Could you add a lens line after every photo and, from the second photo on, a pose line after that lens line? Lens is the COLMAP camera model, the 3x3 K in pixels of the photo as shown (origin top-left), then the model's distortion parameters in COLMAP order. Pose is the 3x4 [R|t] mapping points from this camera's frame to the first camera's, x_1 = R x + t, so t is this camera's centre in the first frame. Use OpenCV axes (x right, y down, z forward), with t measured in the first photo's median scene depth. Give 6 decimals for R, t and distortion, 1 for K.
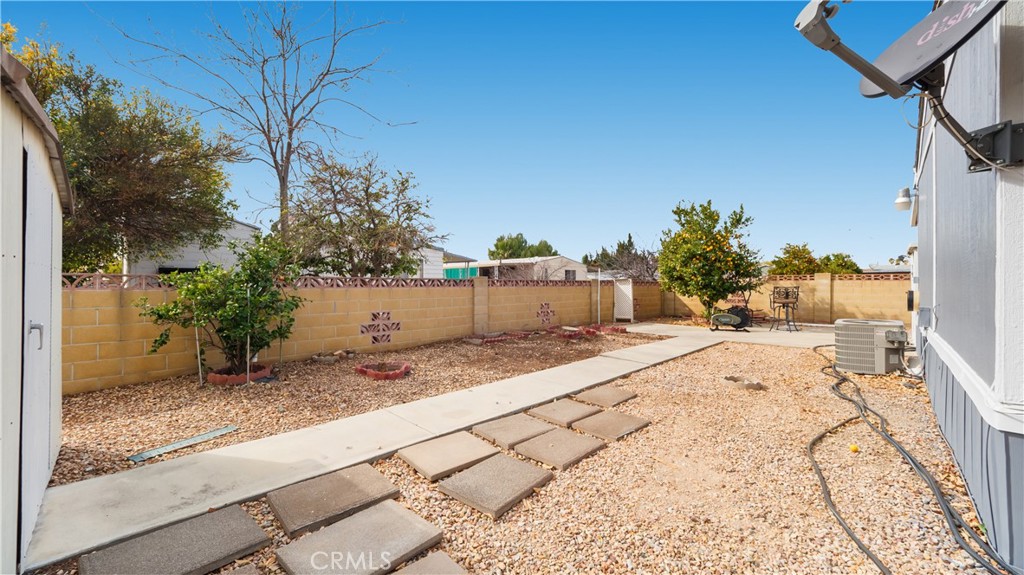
lens RADIAL K [[394.2, 0, 517.7], [0, 394.2, 284.8], [0, 0, 1]] dist [-0.004927, 0.001873]
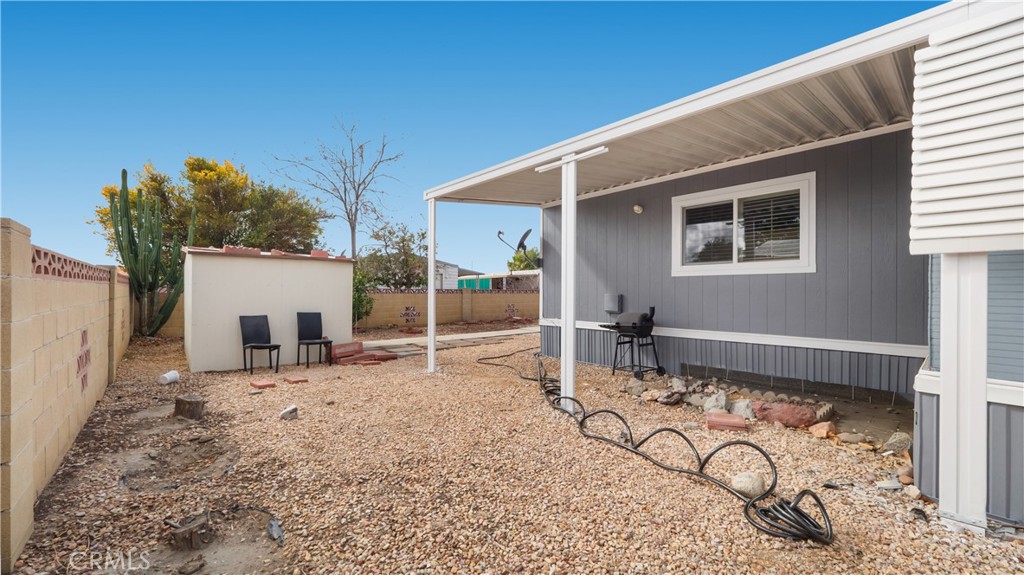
lens RADIAL K [[394.2, 0, 515.1], [0, 394.2, 295.2], [0, 0, 1]] dist [-0.004927, 0.001873]
pose [[0.996558, 0.001469, -0.082883, 0.258220], [-0.001063, 0.999987, 0.004937, 0.003077], [0.082890, -0.004832, 0.996547, -0.701788]]
